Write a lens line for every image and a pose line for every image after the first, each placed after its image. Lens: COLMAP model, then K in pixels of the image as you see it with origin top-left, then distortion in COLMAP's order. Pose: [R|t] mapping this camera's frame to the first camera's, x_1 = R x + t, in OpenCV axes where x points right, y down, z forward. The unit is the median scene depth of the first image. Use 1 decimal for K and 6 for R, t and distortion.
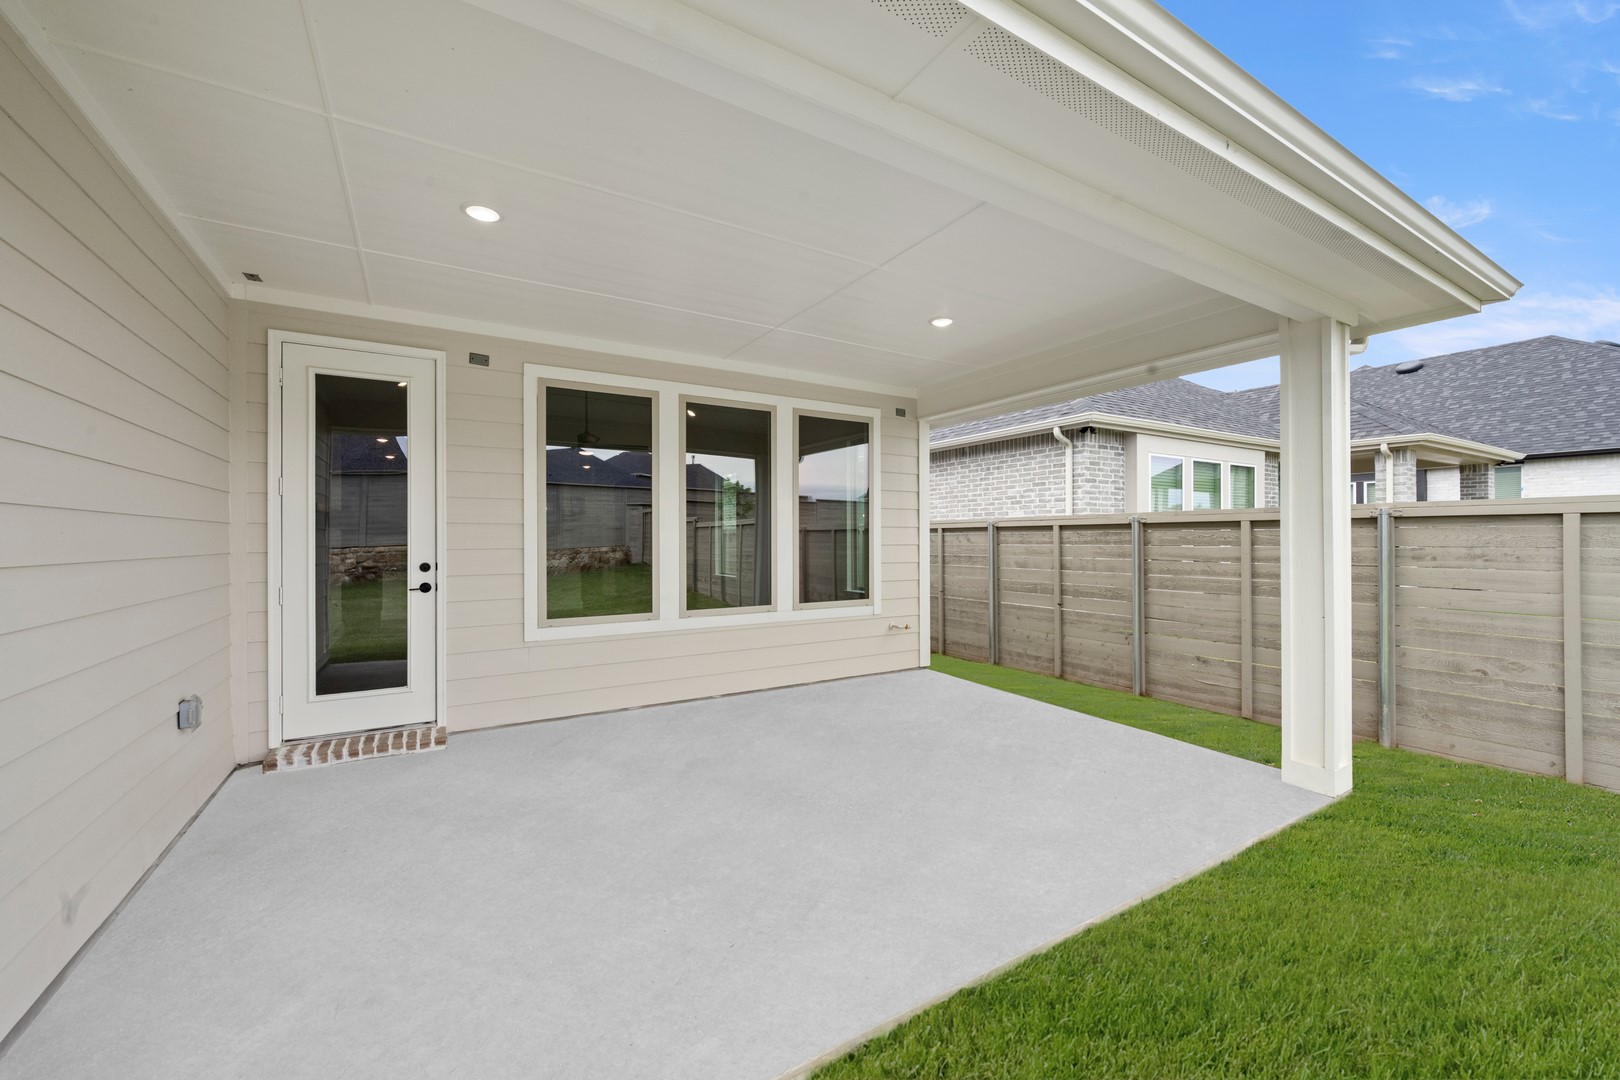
lens RADIAL K [[639.6, 0, 811.6], [0, 639.6, 539.0], [0, 0, 1]] dist [0.000872, -0.000125]
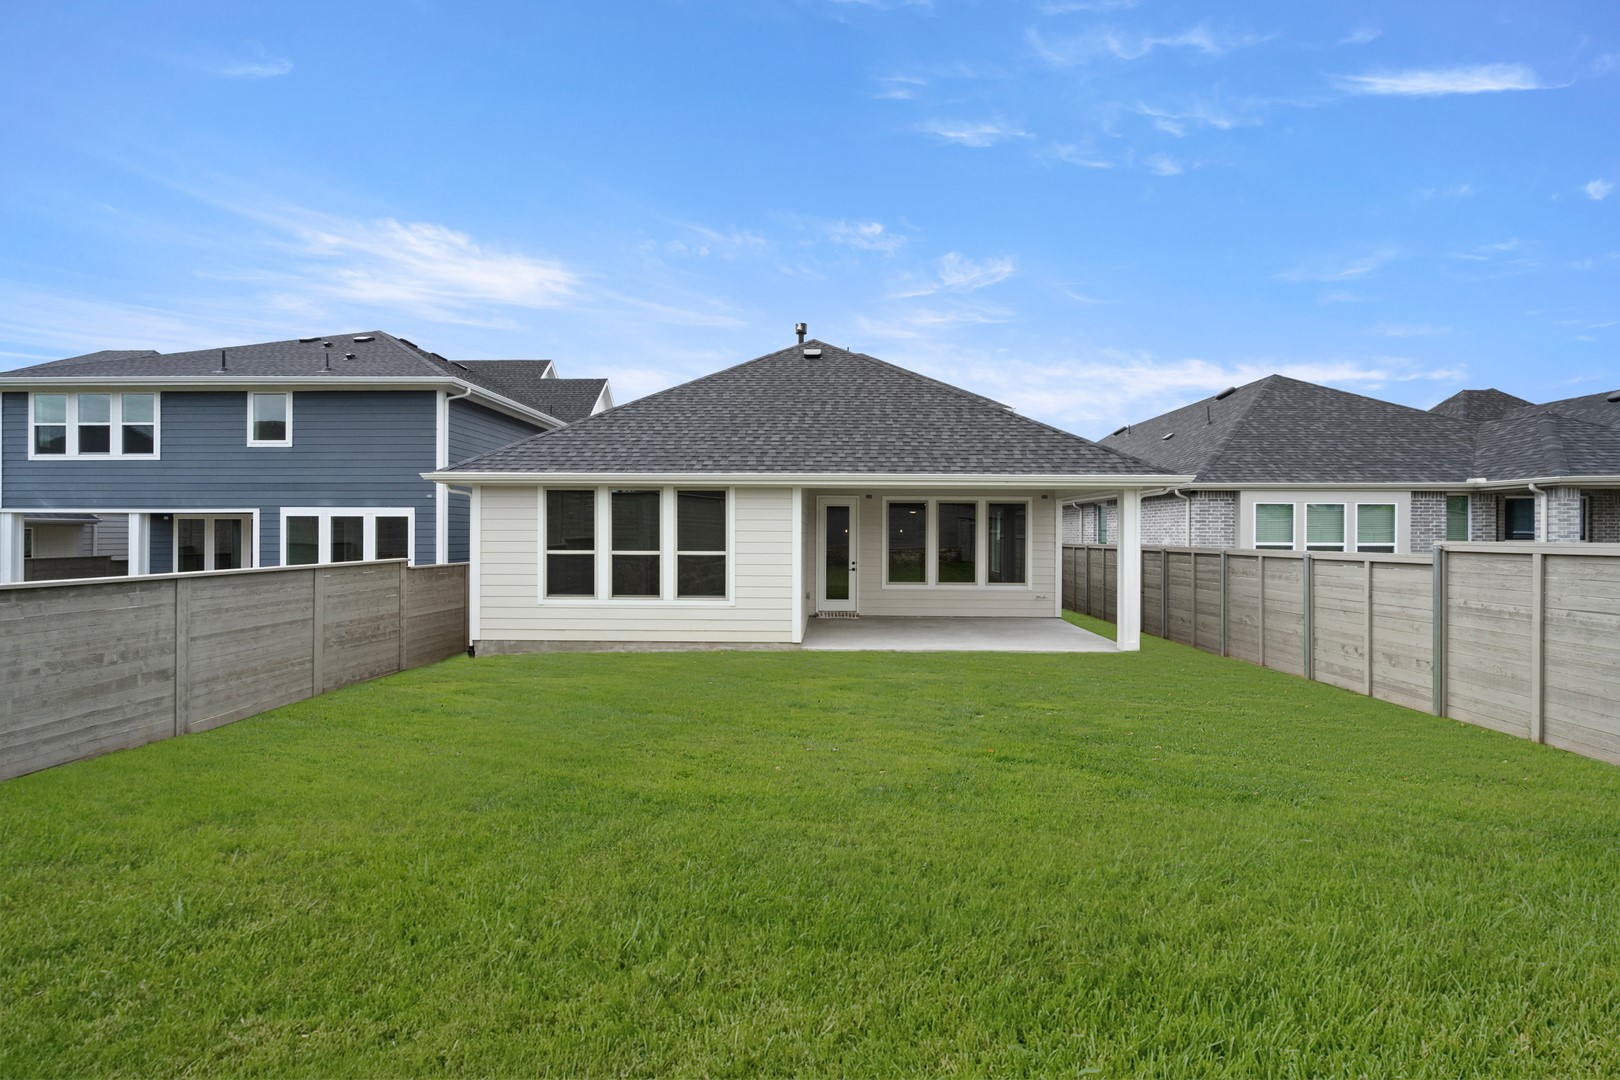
lens RADIAL K [[639.6, 0, 807.1], [0, 639.6, 536.2], [0, 0, 1]] dist [0.000872, -0.000125]
pose [[0.847457, 0.010415, -0.530763, 0.601949], [-0.008789, 0.999946, 0.005589, -0.071216], [0.530792, -0.000072, 0.847502, -1.232023]]
